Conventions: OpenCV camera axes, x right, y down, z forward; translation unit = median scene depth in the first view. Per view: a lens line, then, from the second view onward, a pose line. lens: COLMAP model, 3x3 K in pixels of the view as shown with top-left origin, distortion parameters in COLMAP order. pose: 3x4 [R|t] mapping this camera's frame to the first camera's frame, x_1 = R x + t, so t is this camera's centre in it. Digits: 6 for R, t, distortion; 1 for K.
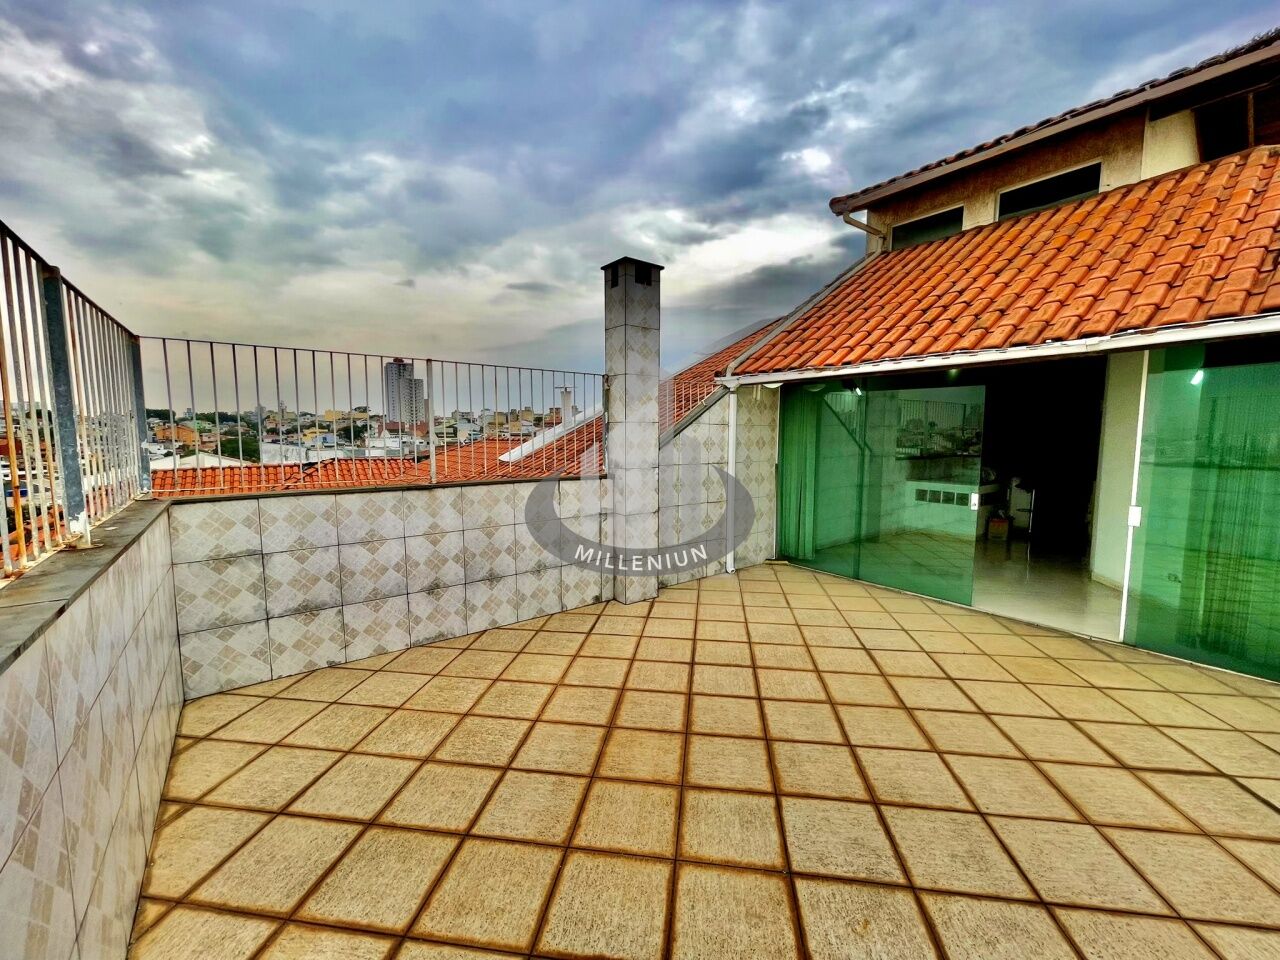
lens RADIAL K [[518.3, 0, 639.5], [0, 518.3, 479.1], [0, 0, 1]] dist [-0.000274, 0.000708]
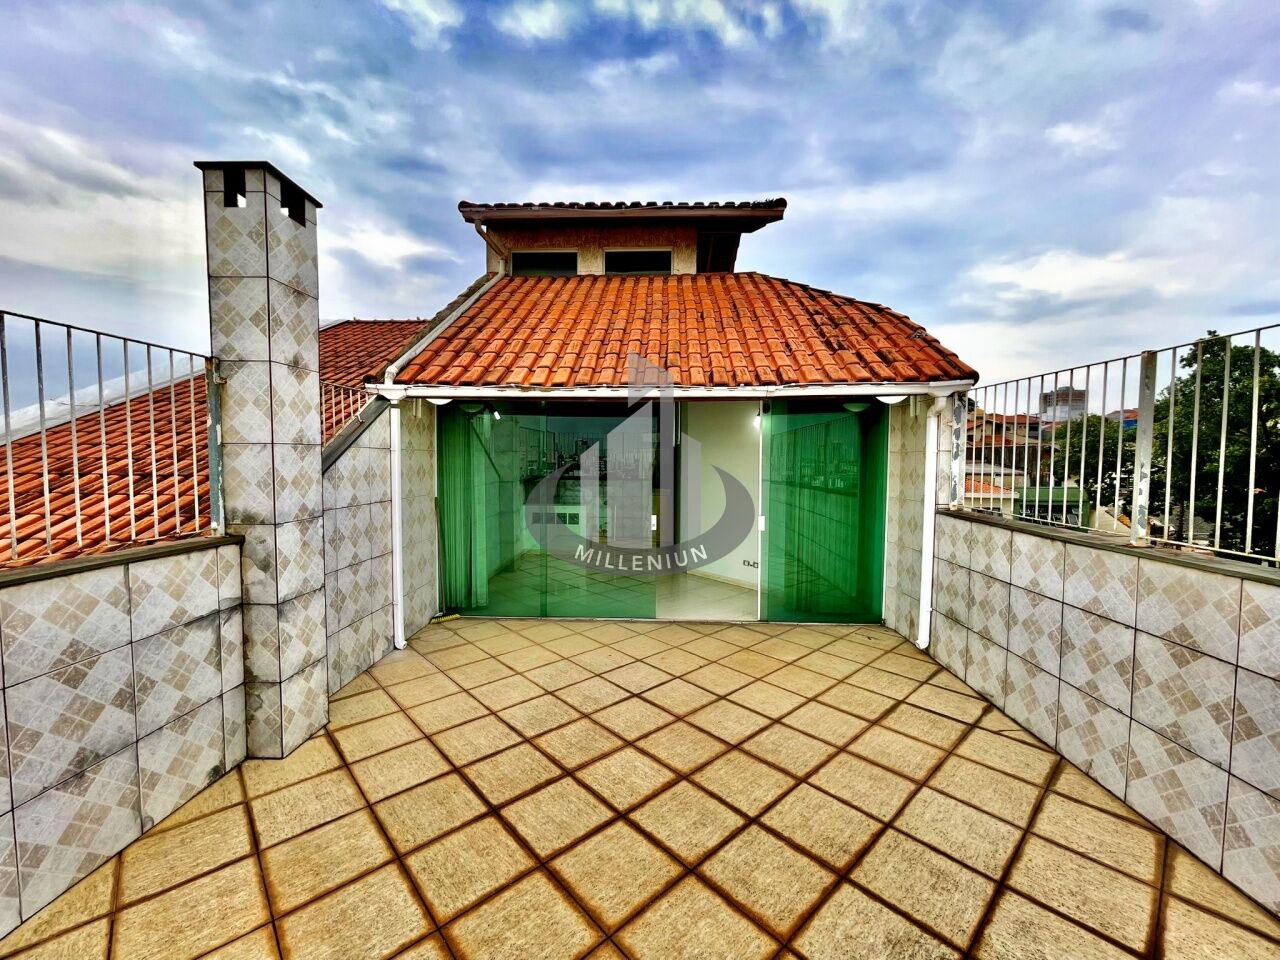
lens RADIAL K [[518.3, 0, 639.5], [0, 518.3, 479.1], [0, 0, 1]] dist [-0.000274, 0.000708]
pose [[0.636838, -0.032263, 0.770322, -0.209690], [0.064879, 0.997823, -0.011845, -0.036447], [-0.768263, 0.057521, 0.637545, 0.310716]]
